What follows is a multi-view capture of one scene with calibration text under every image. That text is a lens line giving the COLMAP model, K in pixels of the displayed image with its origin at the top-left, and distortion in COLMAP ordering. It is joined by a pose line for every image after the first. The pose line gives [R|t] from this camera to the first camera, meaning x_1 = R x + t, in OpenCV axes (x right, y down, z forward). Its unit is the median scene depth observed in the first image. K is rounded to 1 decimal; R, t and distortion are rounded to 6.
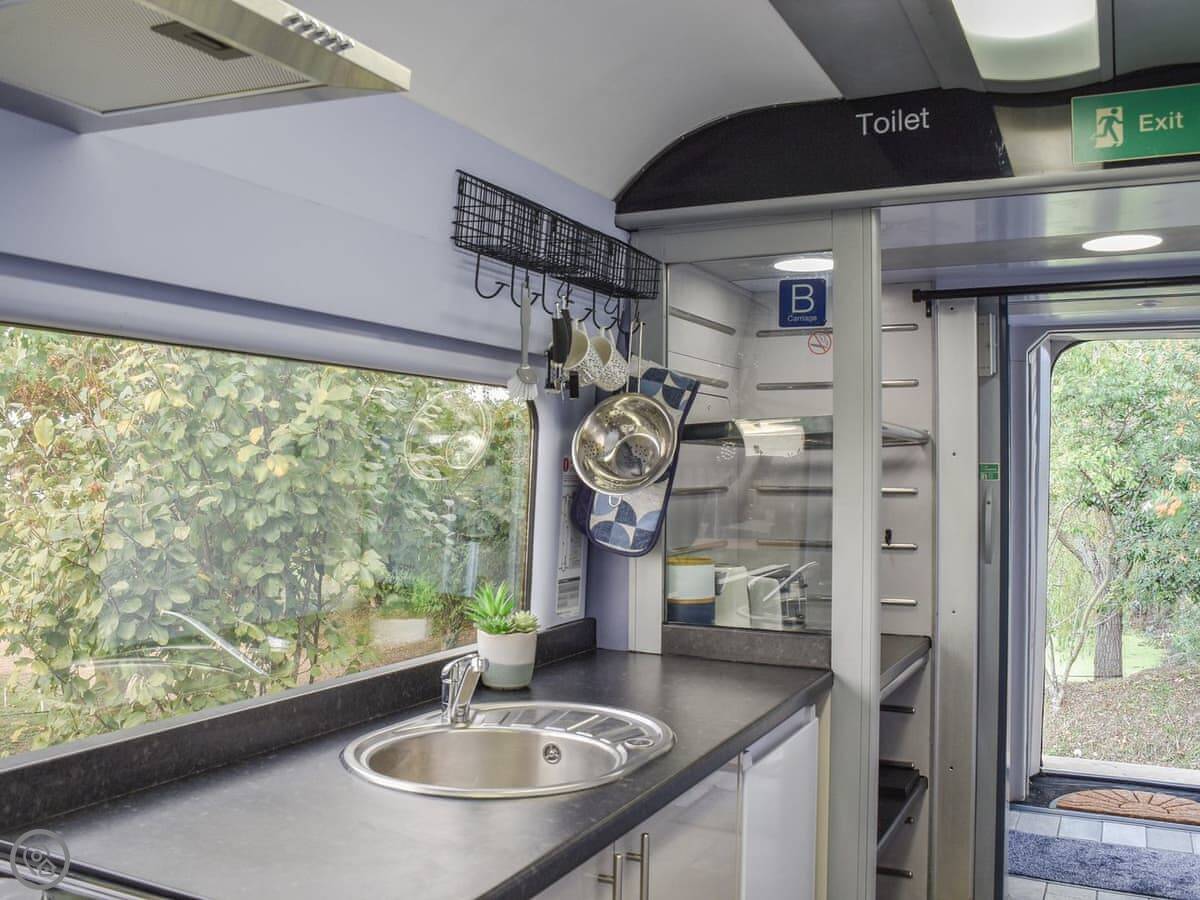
lens RADIAL K [[1102.6, 0, 600.0], [0, 1102.6, 450.0], [0, 0, 1]] dist [-0.131997, 0.100617]
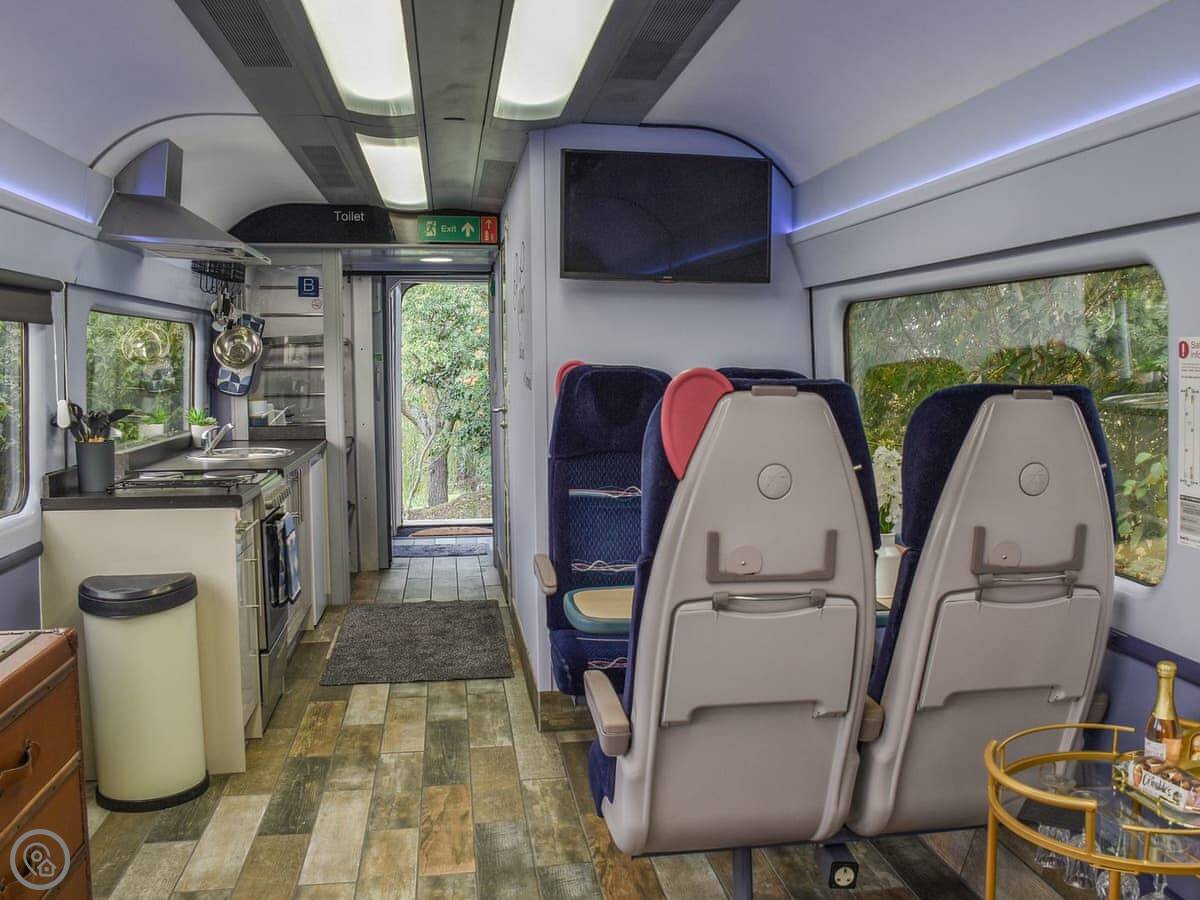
lens RADIAL K [[995.8, 0, 603.2], [0, 995.8, 465.7], [0, 0, 1]] dist [-0.111215, 0.006090]
pose [[0.820920, -0.069142, 0.566841, -0.501723], [-0.003298, 0.992052, 0.125785, -0.019199], [-0.571033, -0.105129, 0.814168, -1.084923]]
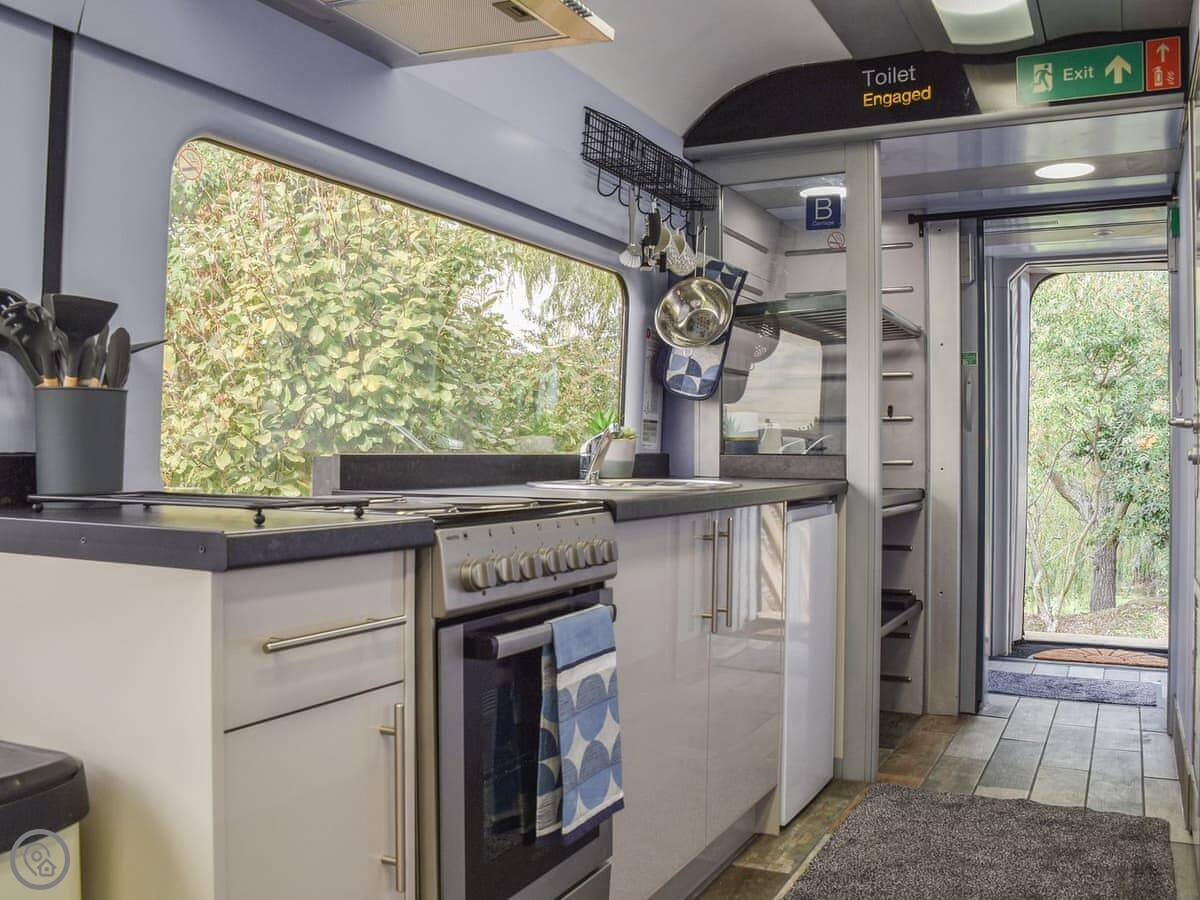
lens RADIAL K [[1074.5, 0, 628.4], [0, 1074.5, 450.4], [0, 0, 1]] dist [-0.127863, 0.096337]
pose [[0.999935, -0.005899, 0.009801, -0.068270], [0.005642, 0.999646, 0.026000, 0.120584], [-0.009950, -0.025943, 0.999614, -0.307944]]
